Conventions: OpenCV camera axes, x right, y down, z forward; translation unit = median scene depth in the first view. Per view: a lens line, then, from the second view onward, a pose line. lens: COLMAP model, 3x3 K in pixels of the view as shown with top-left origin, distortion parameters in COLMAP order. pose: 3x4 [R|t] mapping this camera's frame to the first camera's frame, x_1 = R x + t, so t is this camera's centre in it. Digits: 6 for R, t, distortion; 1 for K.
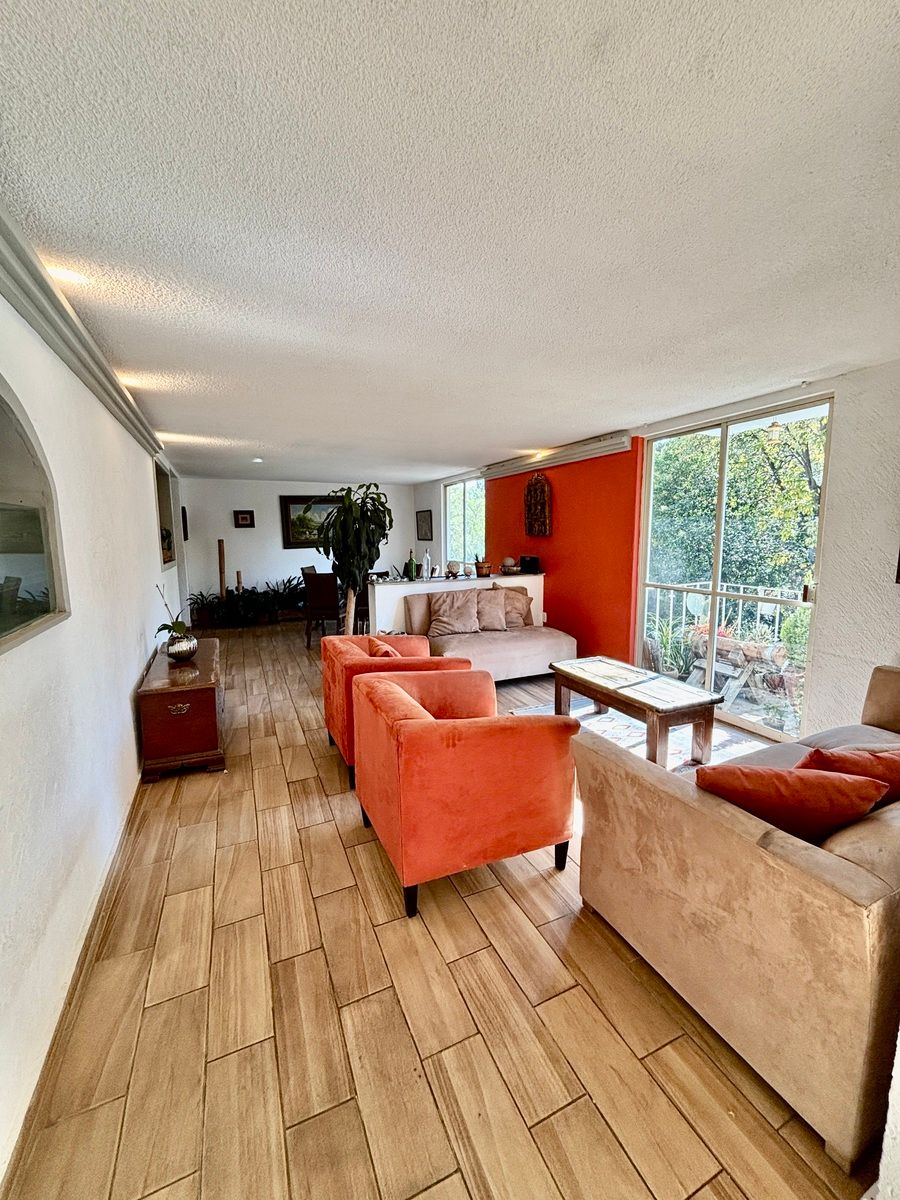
lens RADIAL K [[488.1, 0, 451.5], [0, 488.1, 598.6], [0, 0, 1]] dist [-0.000044, 0.001002]
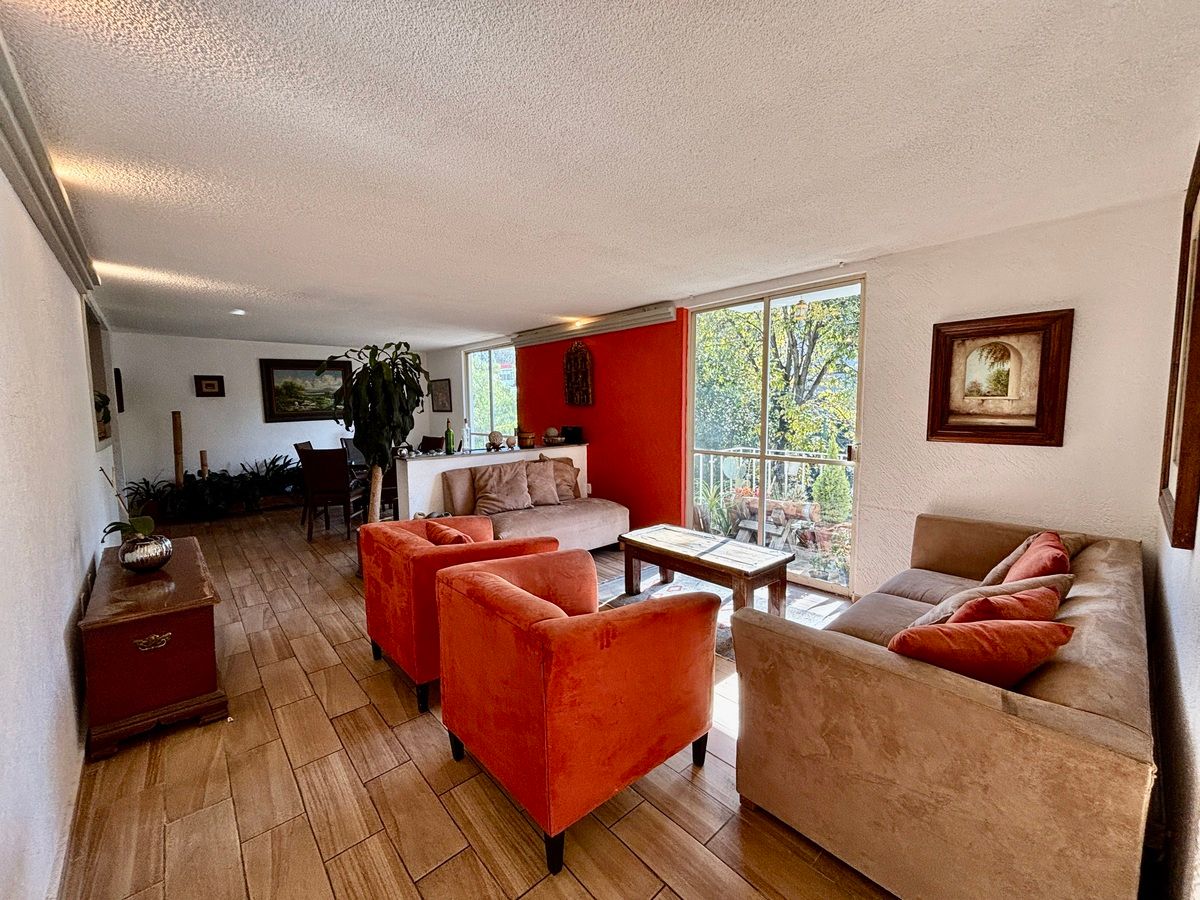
lens RADIAL K [[488.1, 0, 602.4], [0, 488.1, 451.8], [0, 0, 1]] dist [-0.000044, 0.001002]
pose [[0.953647, -0.027511, 0.299667, -0.139873], [0.040622, 0.998466, -0.037612, 0.005057], [-0.298172, 0.048041, 0.953302, 0.120995]]
